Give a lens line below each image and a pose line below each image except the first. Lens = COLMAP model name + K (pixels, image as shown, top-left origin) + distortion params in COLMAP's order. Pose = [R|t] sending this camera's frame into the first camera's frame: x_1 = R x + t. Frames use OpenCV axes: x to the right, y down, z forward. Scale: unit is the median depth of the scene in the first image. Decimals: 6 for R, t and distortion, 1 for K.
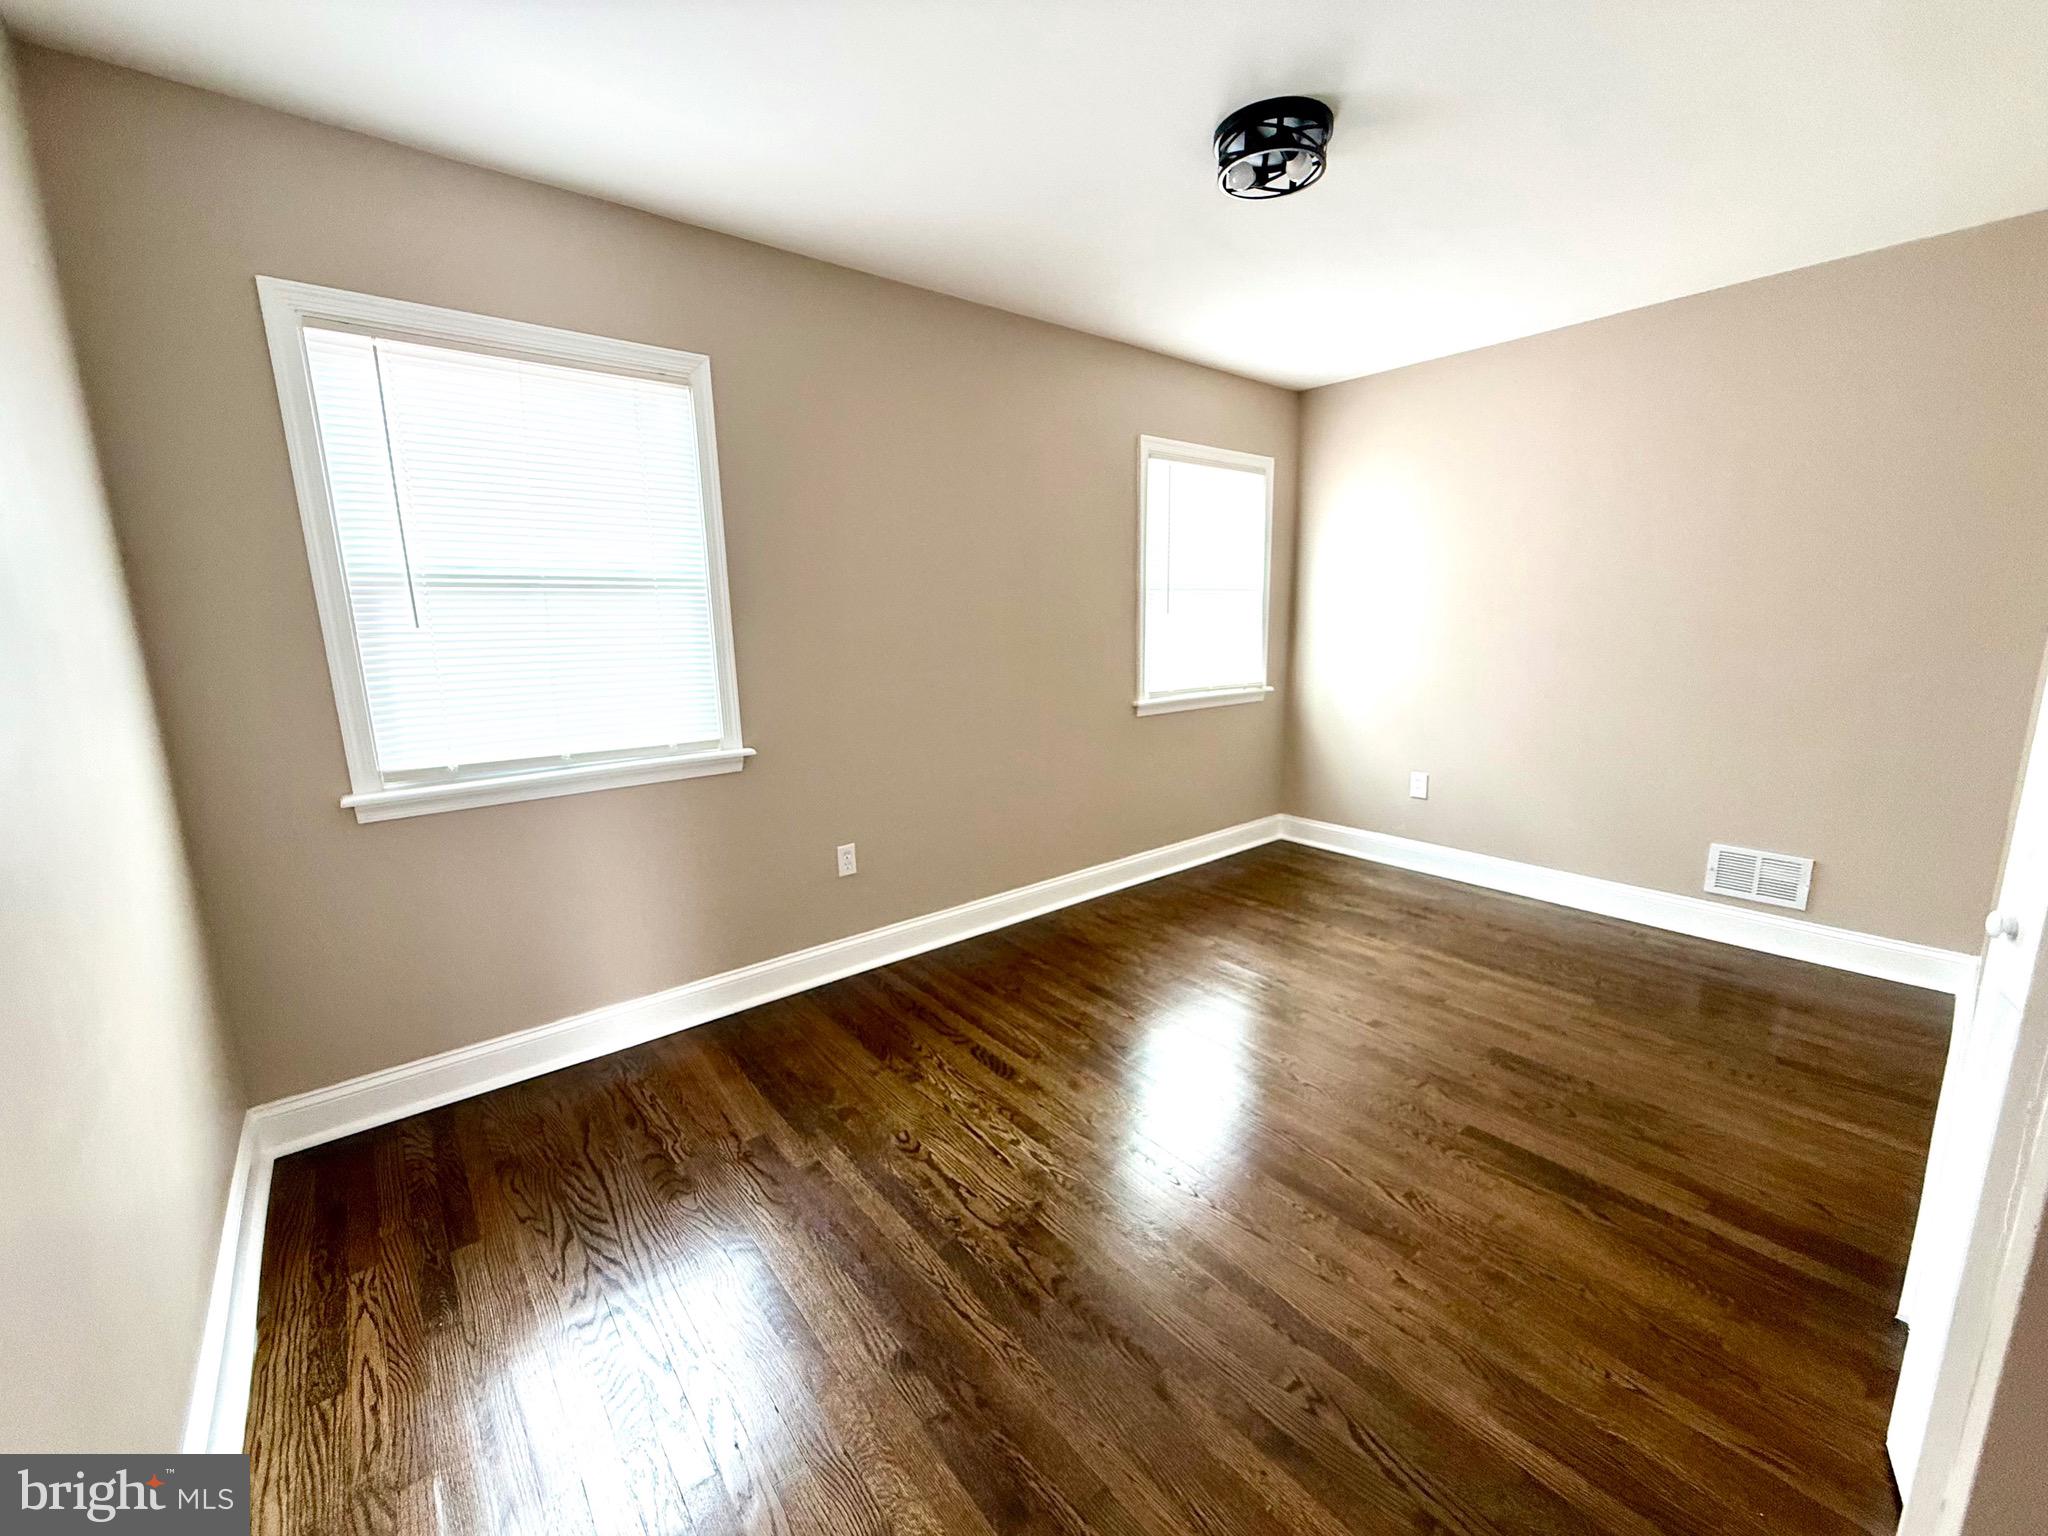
lens RADIAL K [[815.2, 0, 1024.0], [0, 815.2, 768.0], [0, 0, 1]] dist [-0.000728, -0.000170]
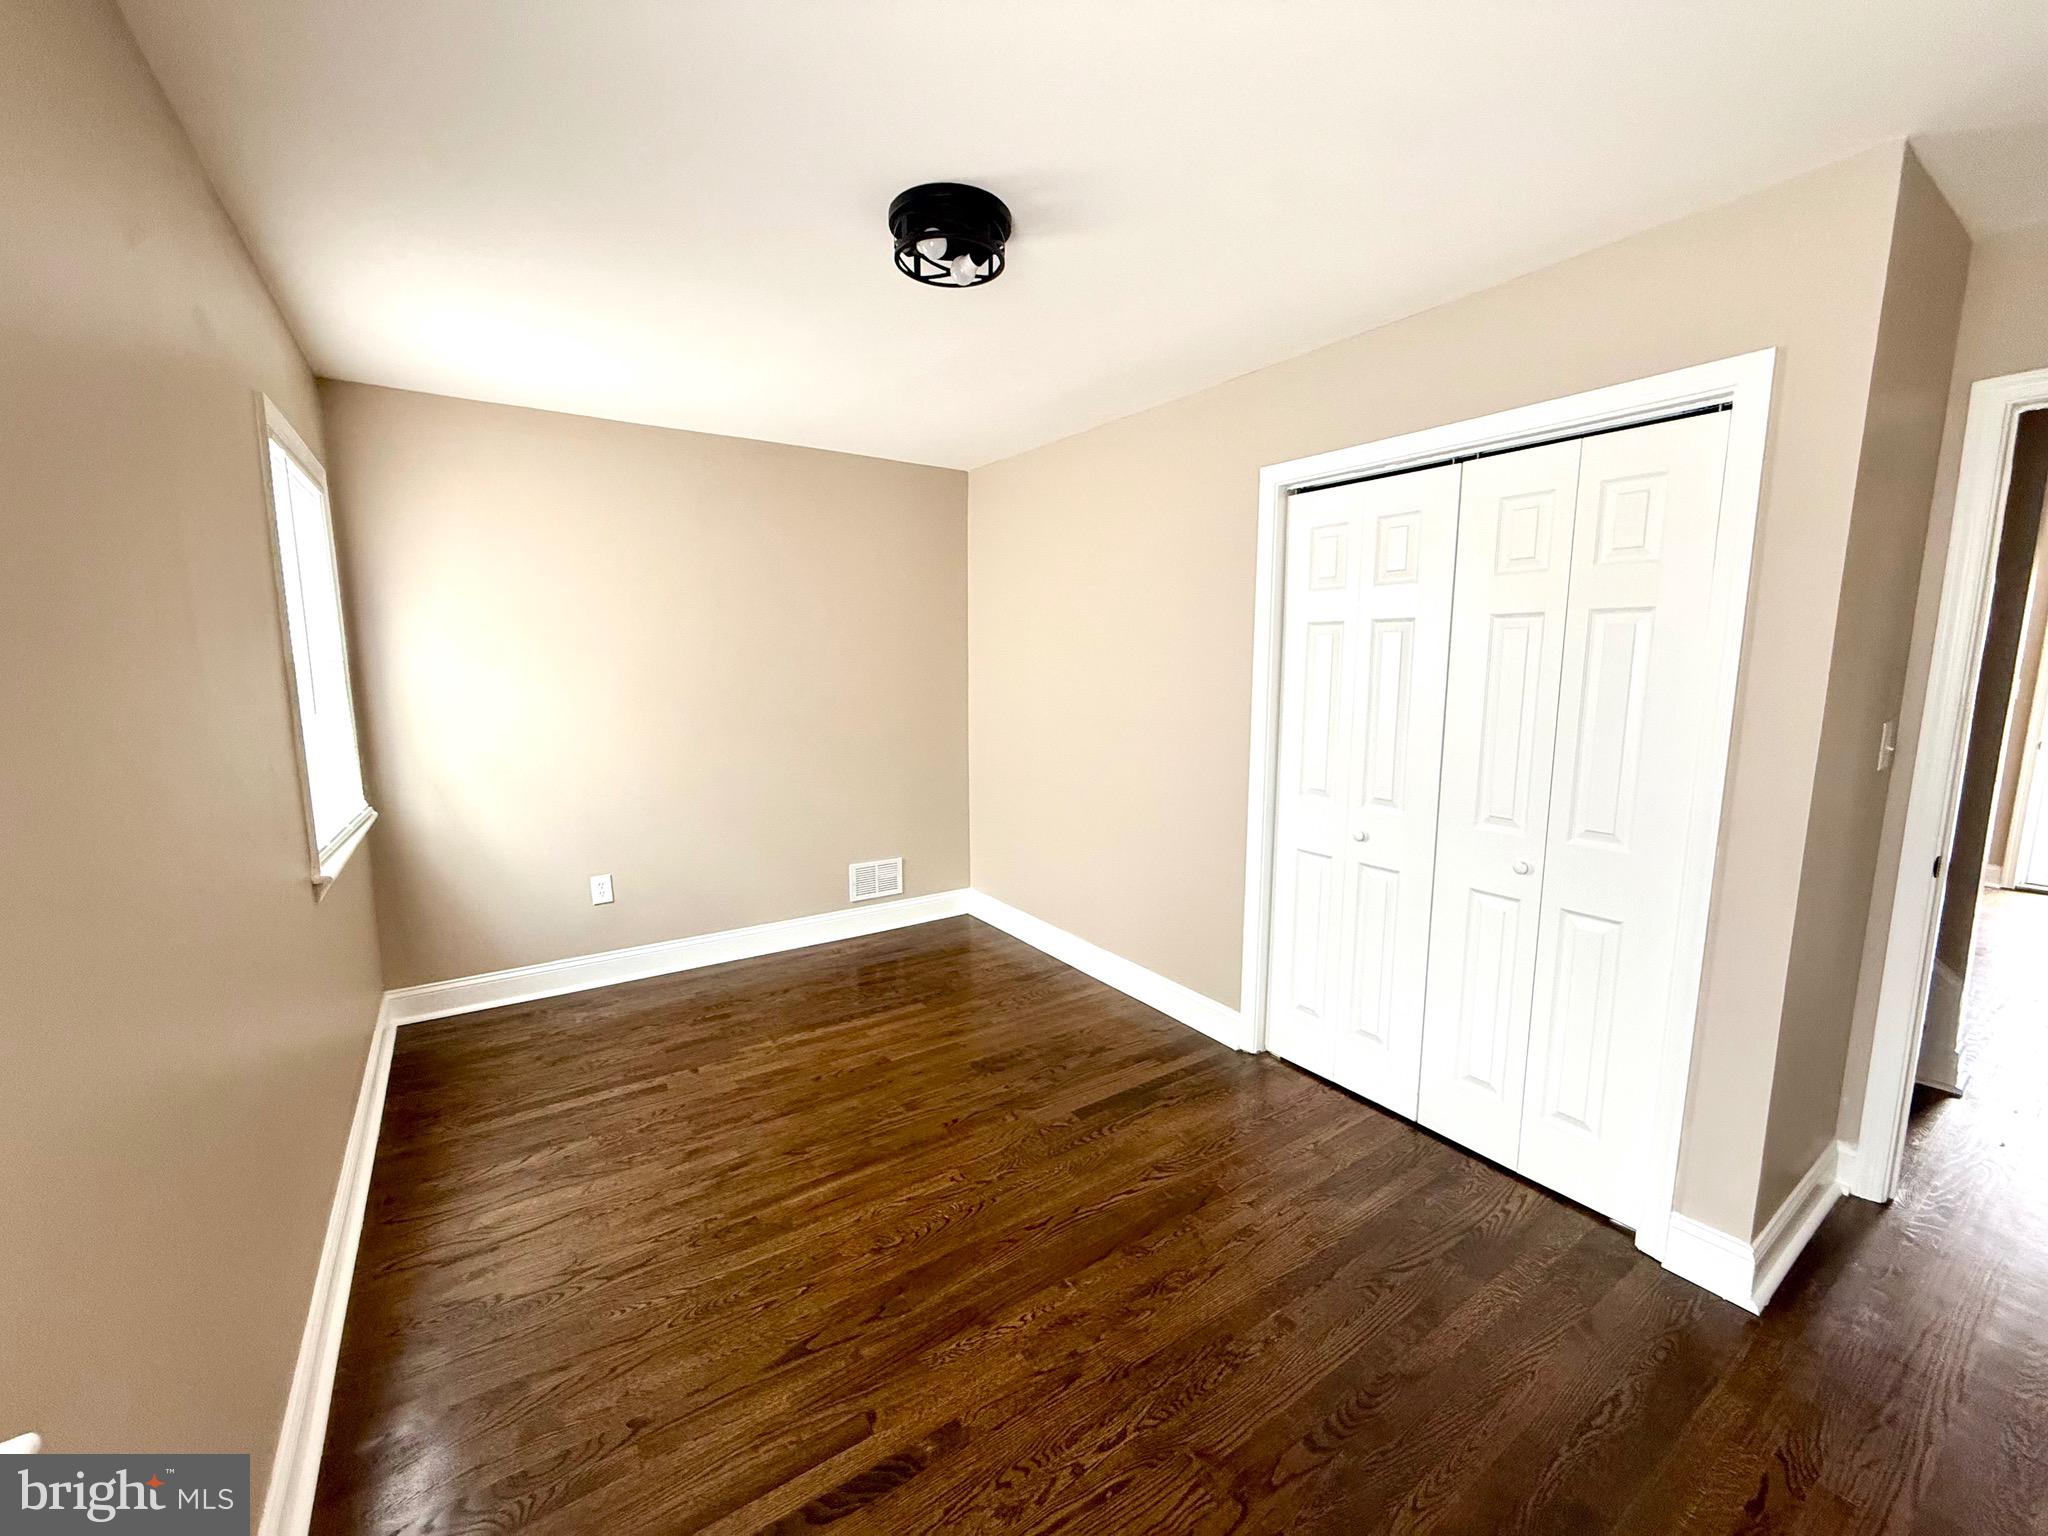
lens RADIAL K [[815.2, 0, 1024.0], [0, 815.2, 768.0], [0, 0, 1]] dist [-0.000728, -0.000170]
pose [[0.092428, -0.116317, 0.988902, -0.436147], [0.181221, 0.978531, 0.098159, -0.146755], [-0.979089, 0.170137, 0.111523, 0.582775]]
